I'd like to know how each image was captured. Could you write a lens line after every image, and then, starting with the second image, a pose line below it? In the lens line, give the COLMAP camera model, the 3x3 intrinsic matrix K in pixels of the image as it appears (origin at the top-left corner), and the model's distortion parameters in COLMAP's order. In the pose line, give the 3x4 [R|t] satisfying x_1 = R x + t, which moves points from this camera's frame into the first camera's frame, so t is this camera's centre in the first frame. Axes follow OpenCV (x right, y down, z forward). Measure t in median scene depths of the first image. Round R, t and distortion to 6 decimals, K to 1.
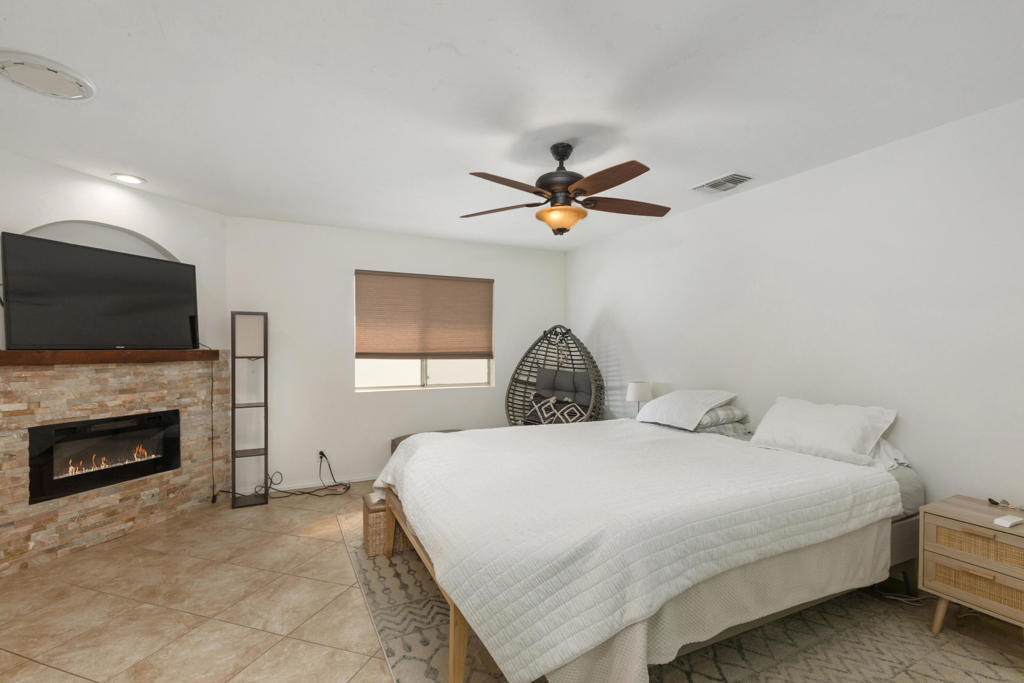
lens RADIAL K [[468.6, 0, 506.4], [0, 468.6, 359.3], [0, 0, 1]] dist [0.000098, 0.000320]
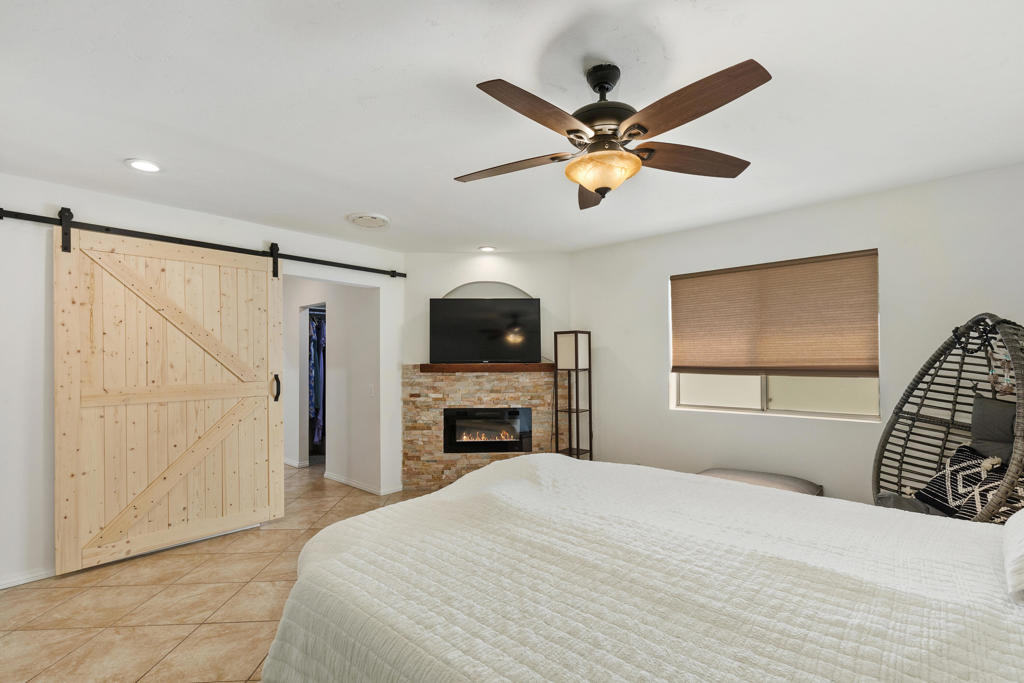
lens RADIAL K [[468.6, 0, 506.4], [0, 468.6, 359.3], [0, 0, 1]] dist [0.000098, 0.000320]
pose [[0.353395, -0.006126, -0.935454, 0.526145], [-0.014694, 0.999819, -0.012099, -0.013975], [0.935359, 0.018022, 0.353241, 0.460987]]
